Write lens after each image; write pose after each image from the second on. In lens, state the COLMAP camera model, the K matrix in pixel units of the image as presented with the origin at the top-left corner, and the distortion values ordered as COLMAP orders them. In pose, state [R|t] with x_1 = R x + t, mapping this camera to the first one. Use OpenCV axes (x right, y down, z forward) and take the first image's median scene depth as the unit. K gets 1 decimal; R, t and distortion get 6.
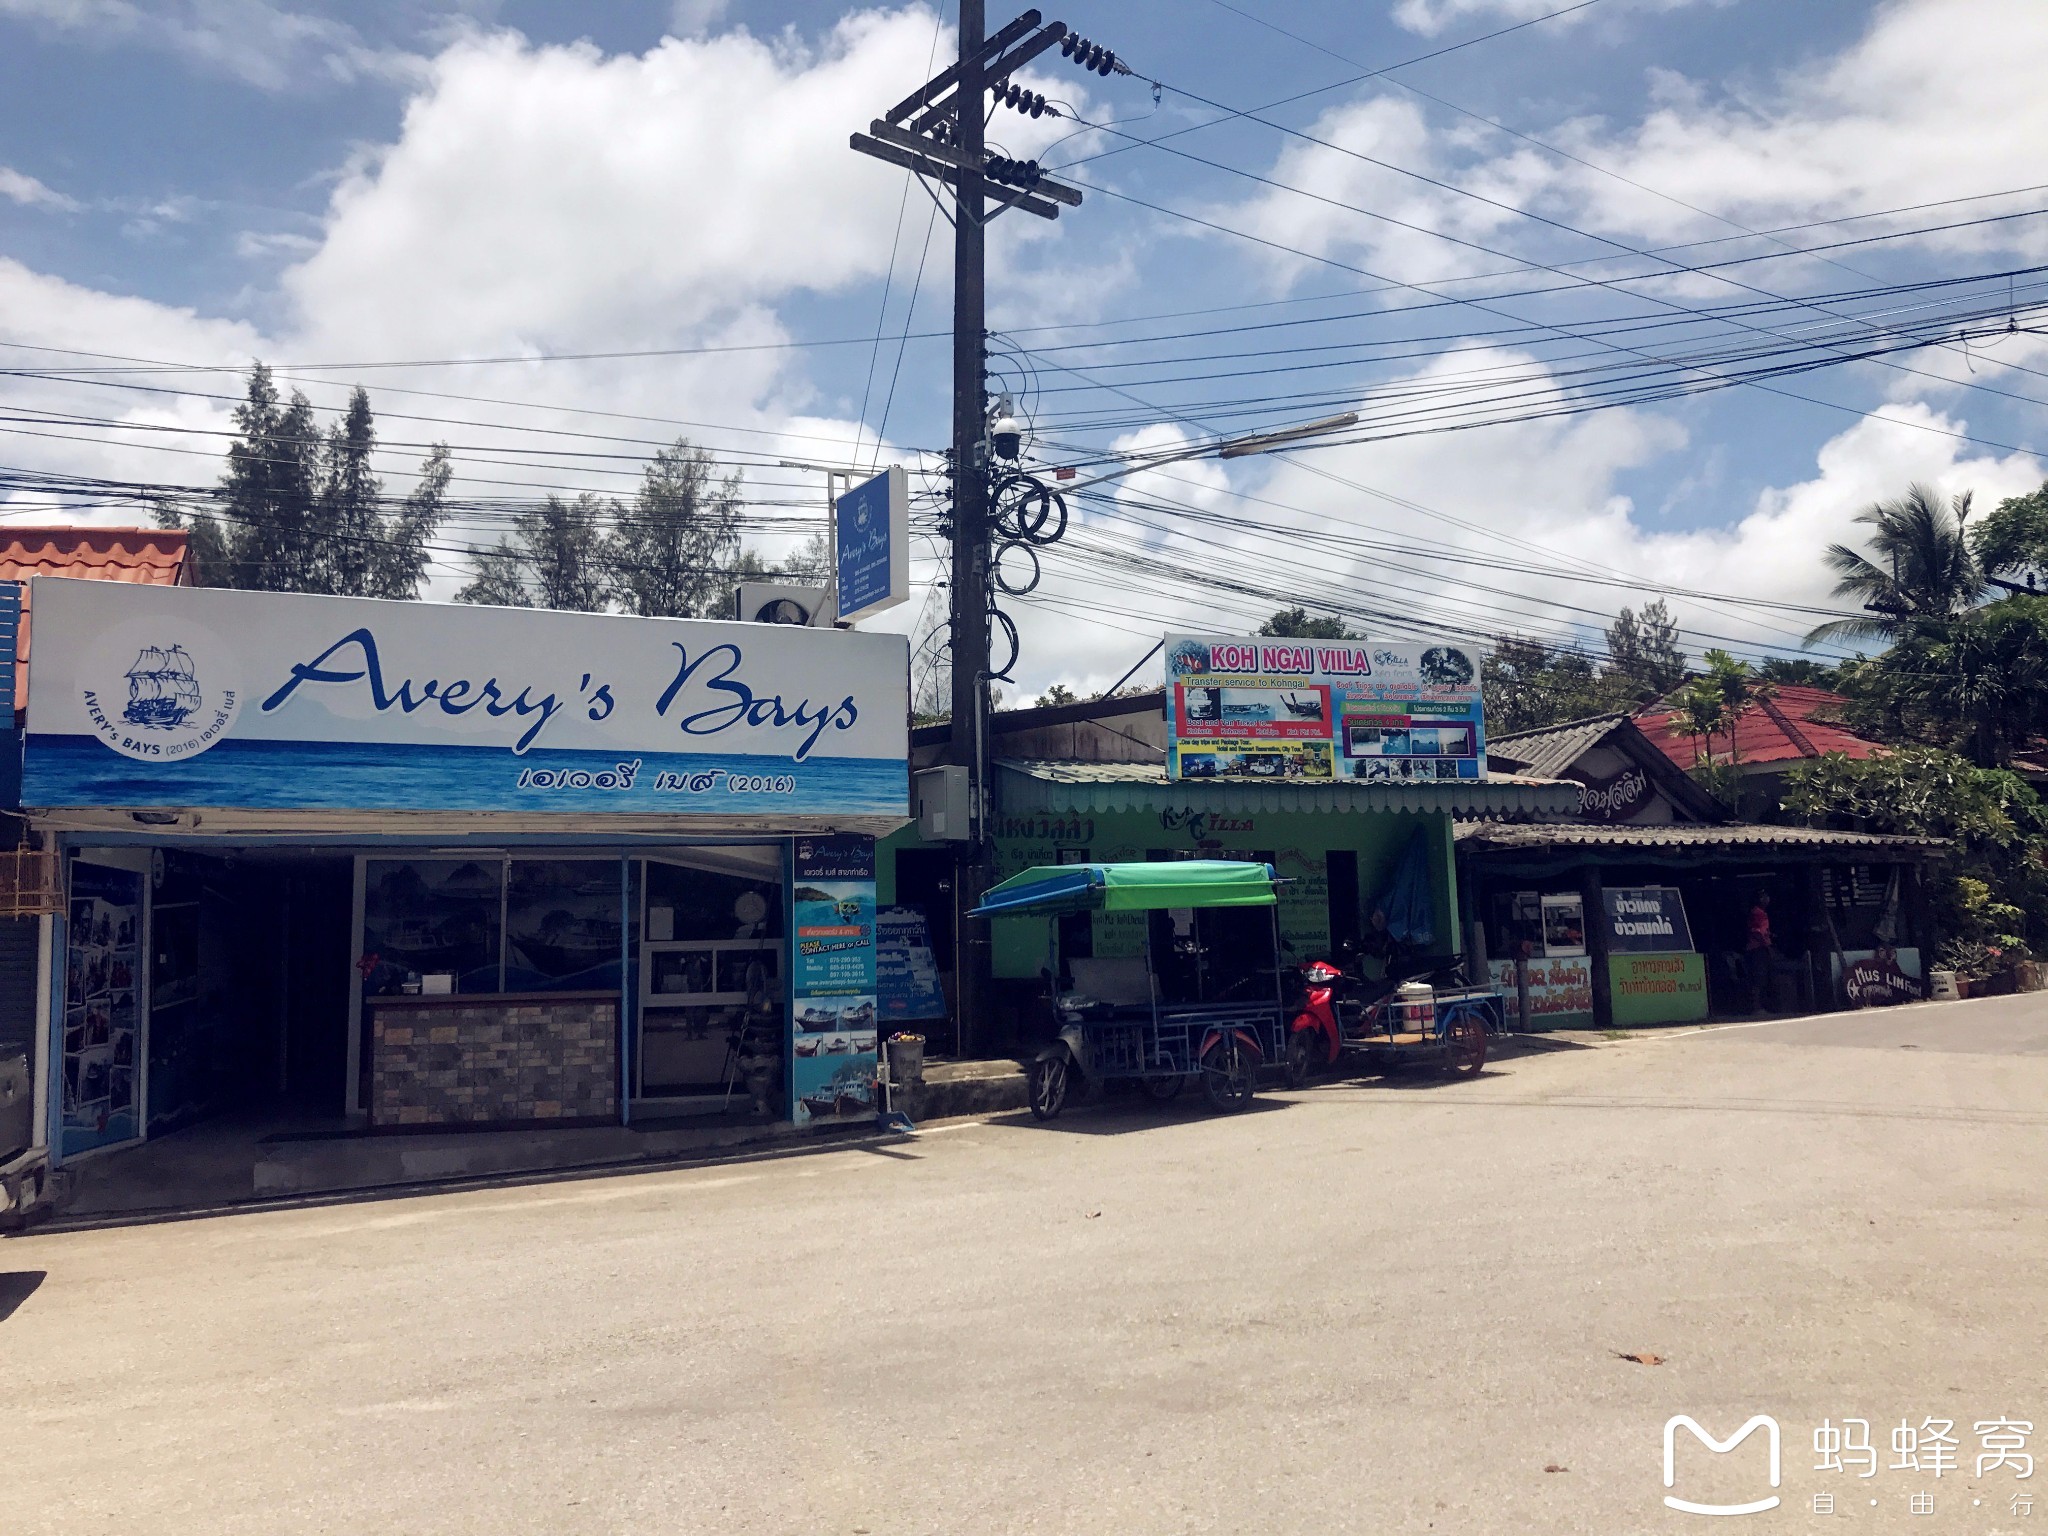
lens RADIAL K [[1654.2, 0, 1024.0], [0, 1654.2, 768.0], [0, 0, 1]] dist [0.003727, 0.006283]
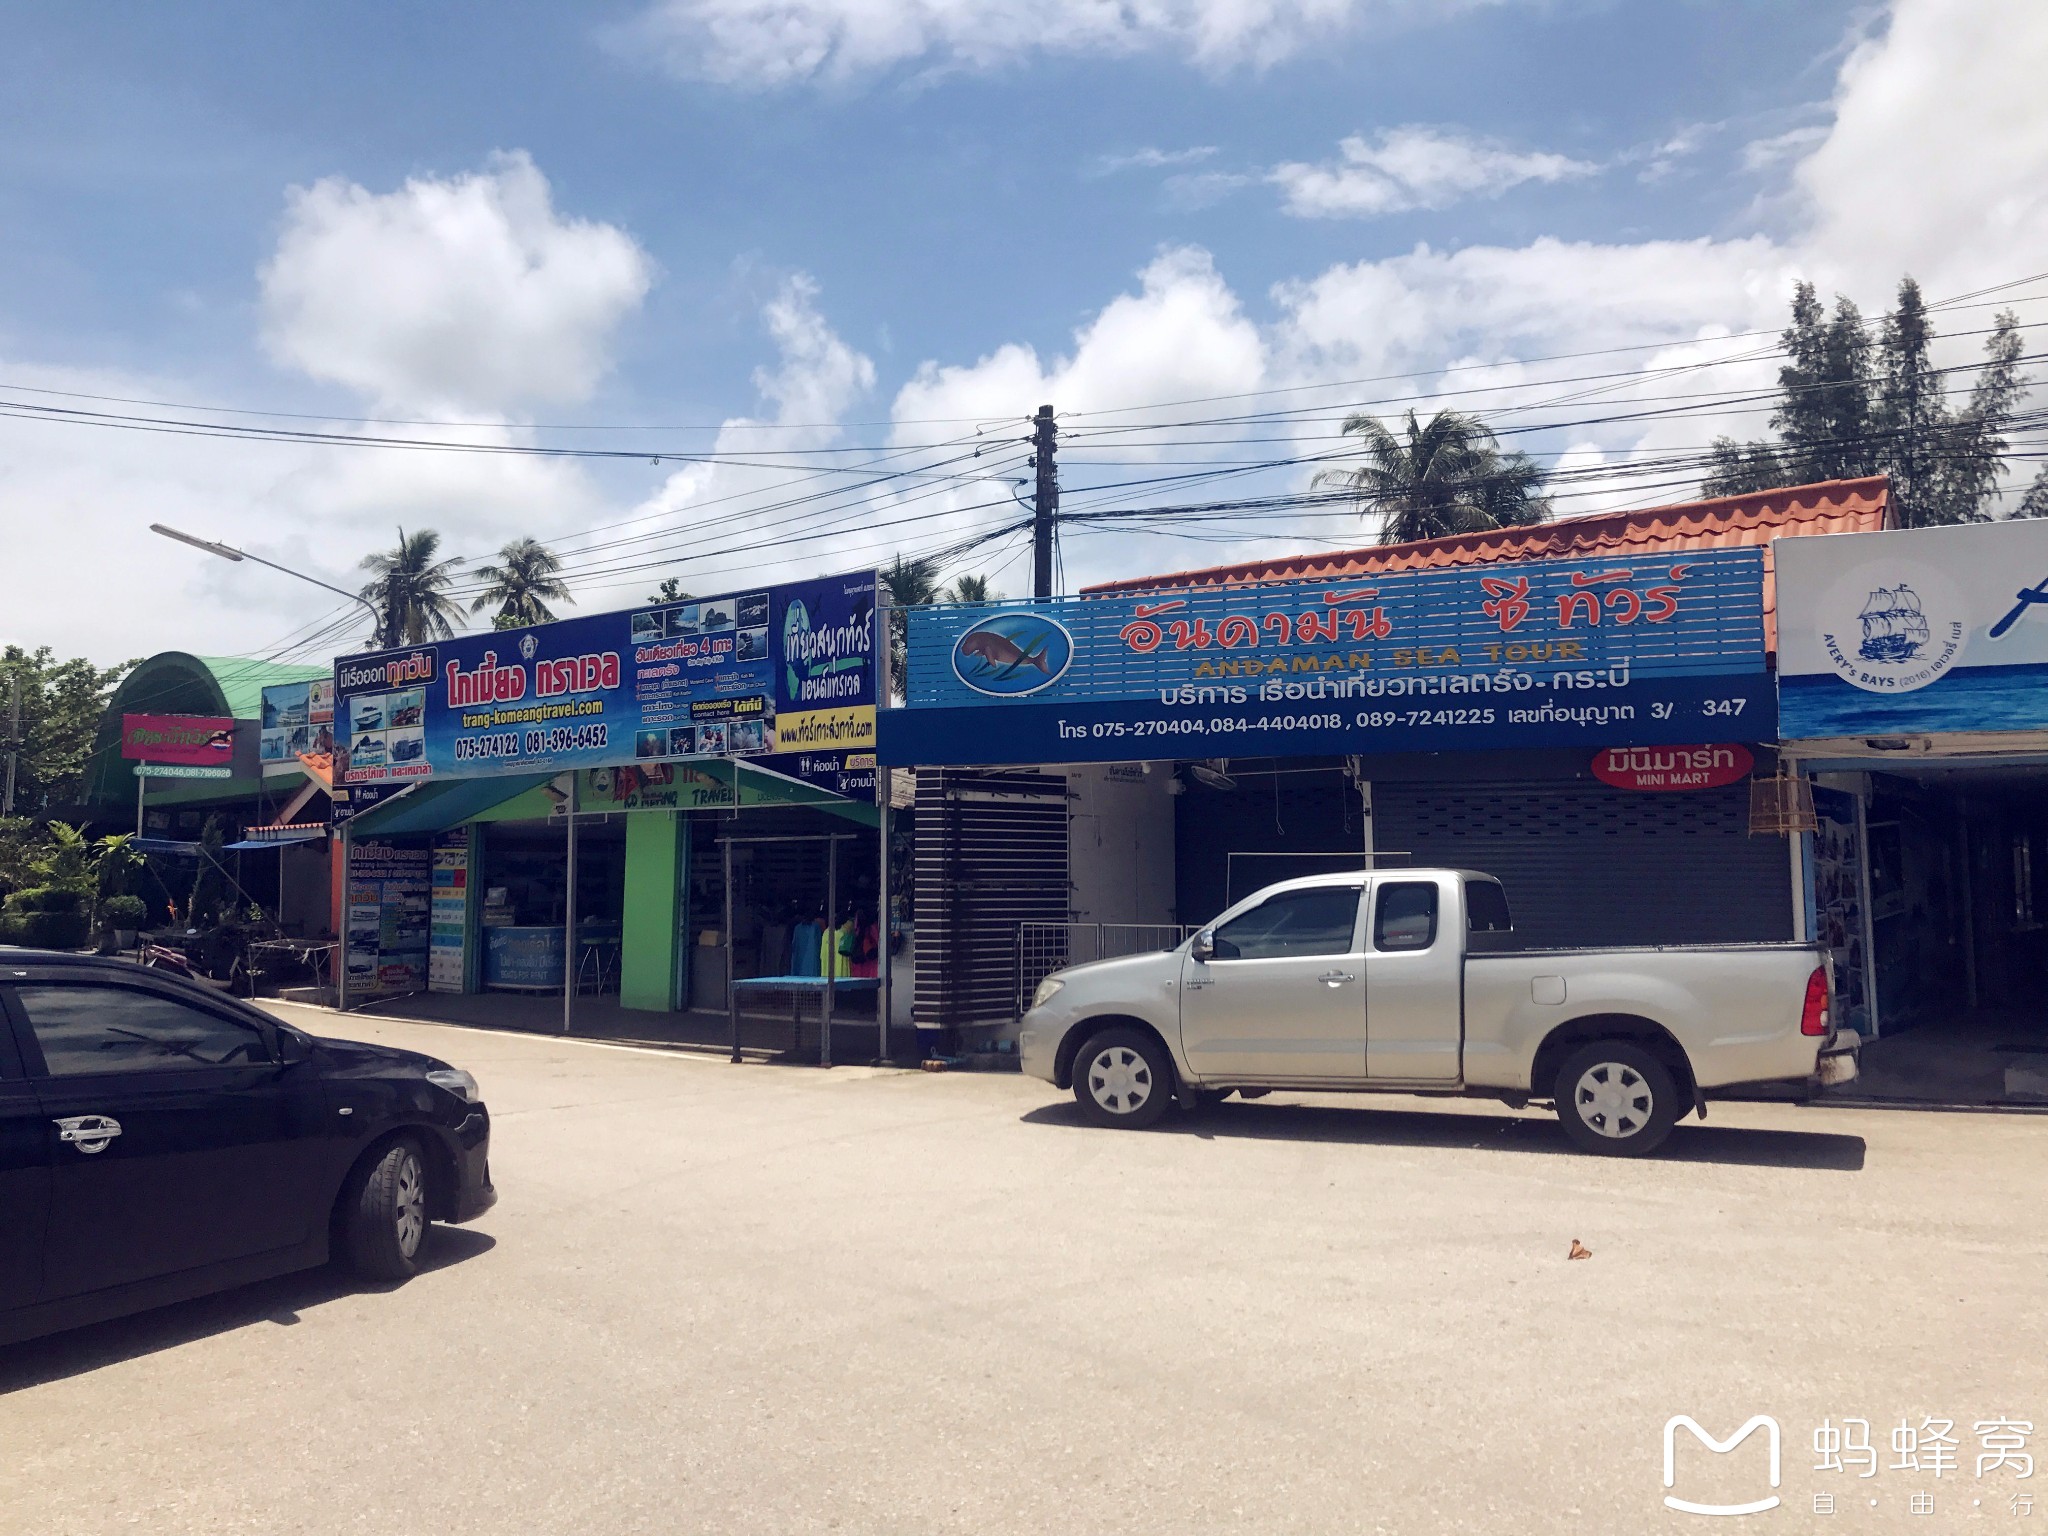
lens RADIAL K [[1654.2, 0, 1024.0], [0, 1654.2, 768.0], [0, 0, 1]] dist [0.003727, 0.006283]
pose [[0.636503, -0.029224, -0.770720, -0.044426], [0.066446, 0.997644, 0.017047, -0.010712], [0.768406, -0.062062, 0.636946, -0.135777]]
